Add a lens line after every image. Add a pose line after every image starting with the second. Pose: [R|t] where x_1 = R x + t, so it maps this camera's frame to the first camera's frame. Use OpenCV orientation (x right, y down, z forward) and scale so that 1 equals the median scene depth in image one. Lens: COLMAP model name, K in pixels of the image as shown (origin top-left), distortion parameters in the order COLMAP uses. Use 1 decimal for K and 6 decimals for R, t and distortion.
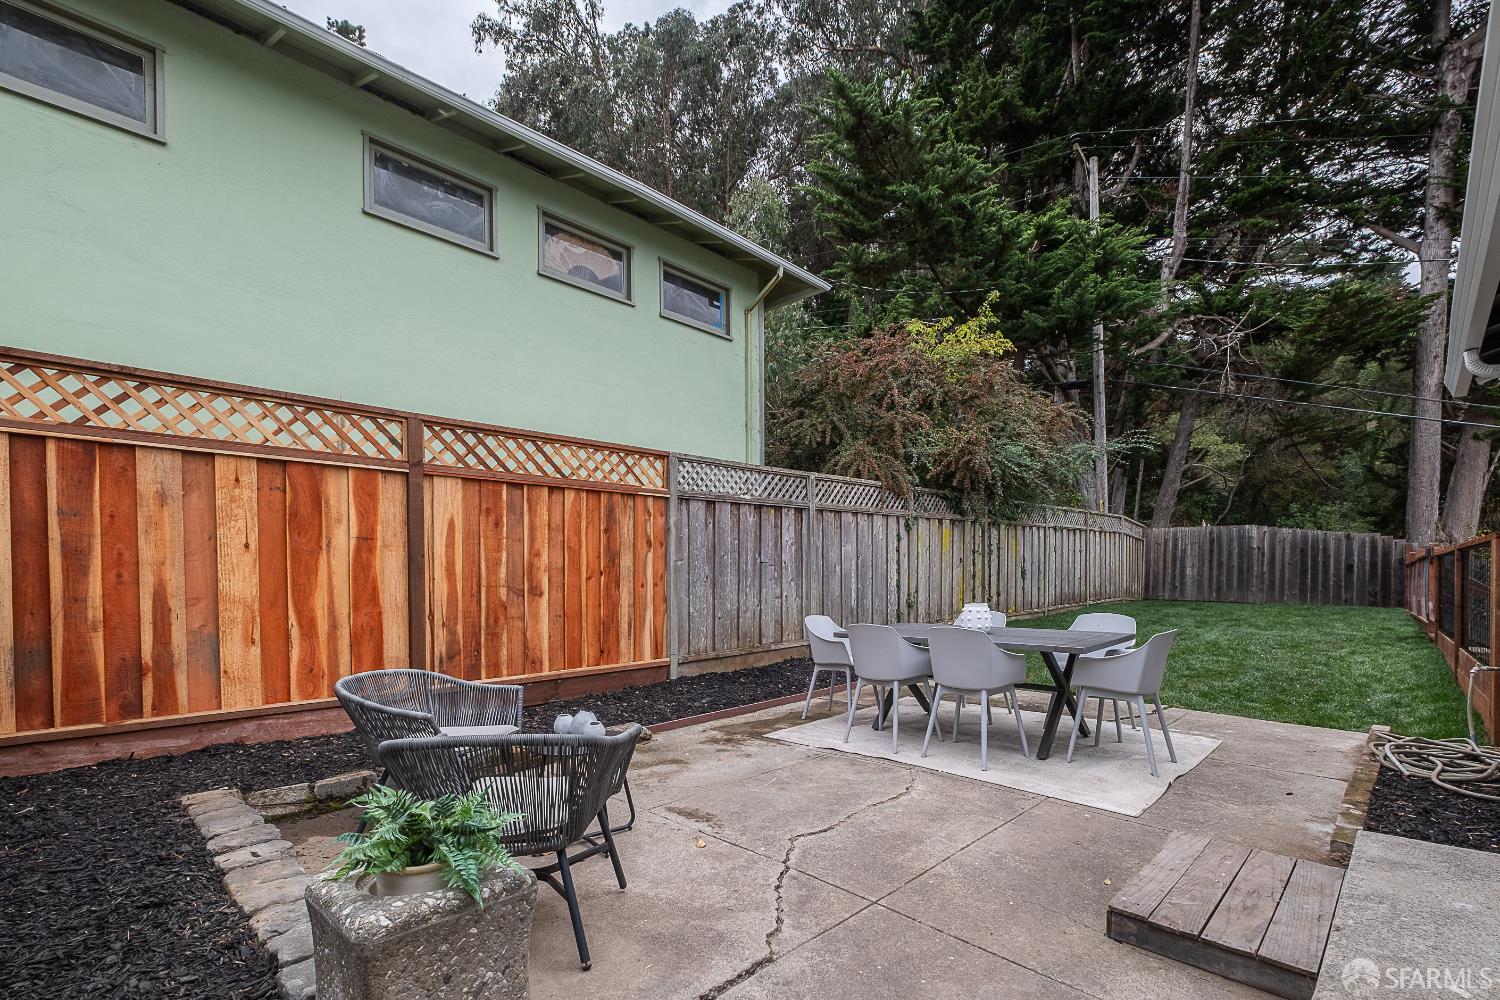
lens RADIAL K [[664.7, 0, 751.2], [0, 664.7, 586.5], [0, 0, 1]] dist [0.000159, -0.000011]
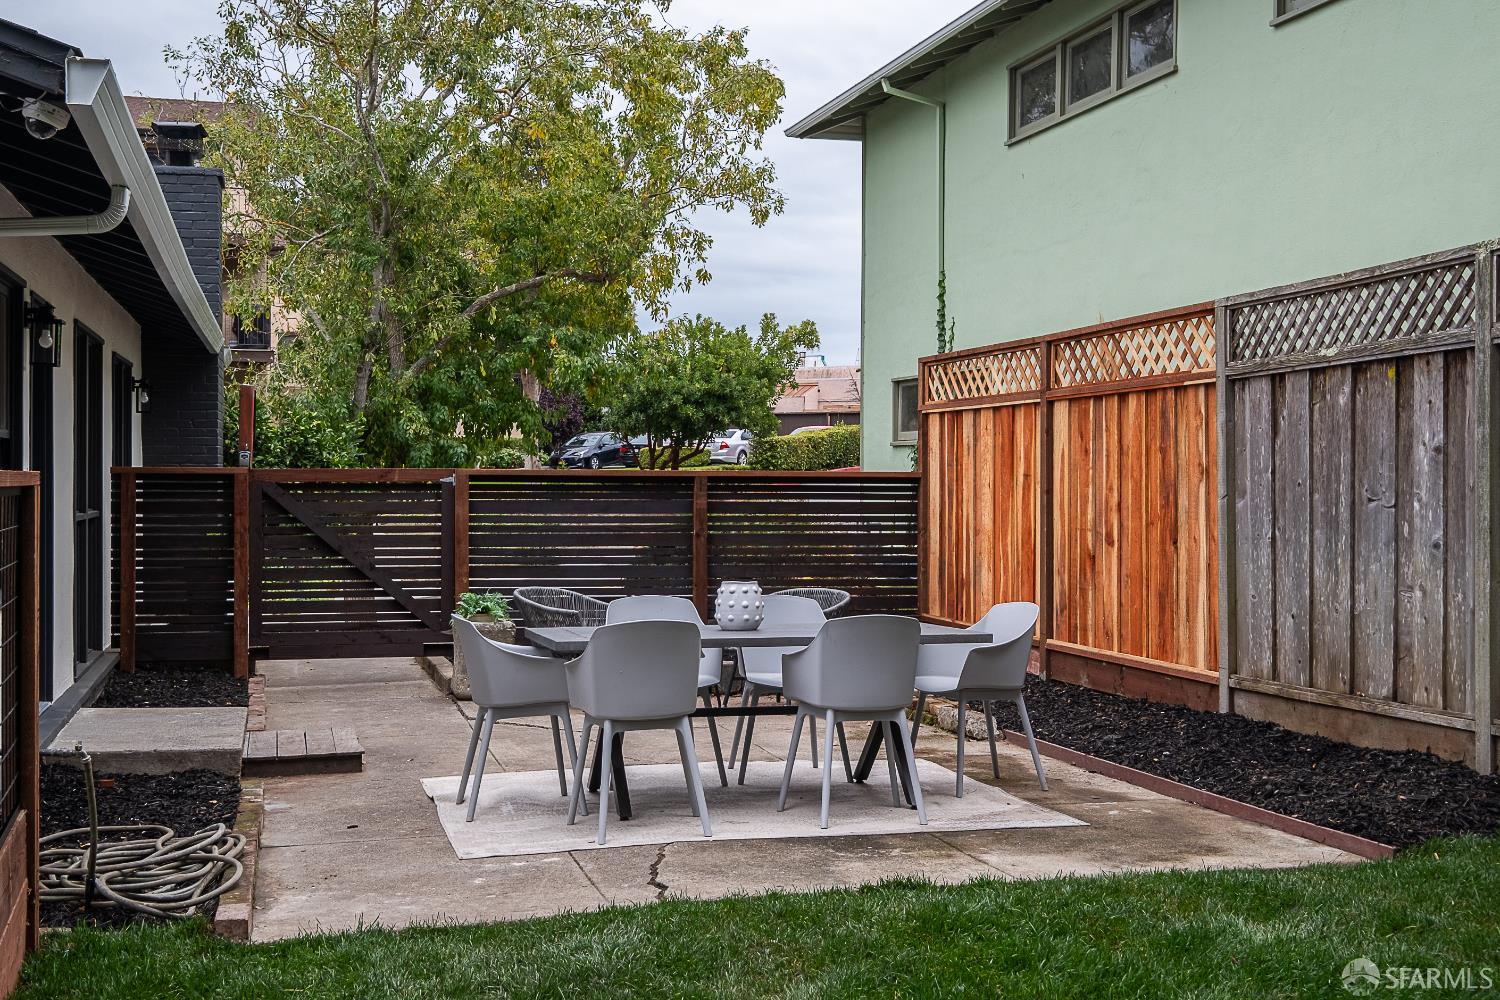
lens RADIAL K [[1580.4, 0, 750.0], [0, 1580.4, 500.0], [0, 0, 1]] dist [-0.000515, -0.000955]
pose [[-0.468611, 0.009453, -0.883354, 1.274992], [-0.018358, 0.999623, 0.020436, -0.058442], [0.883214, 0.025793, -0.468260, 1.329737]]
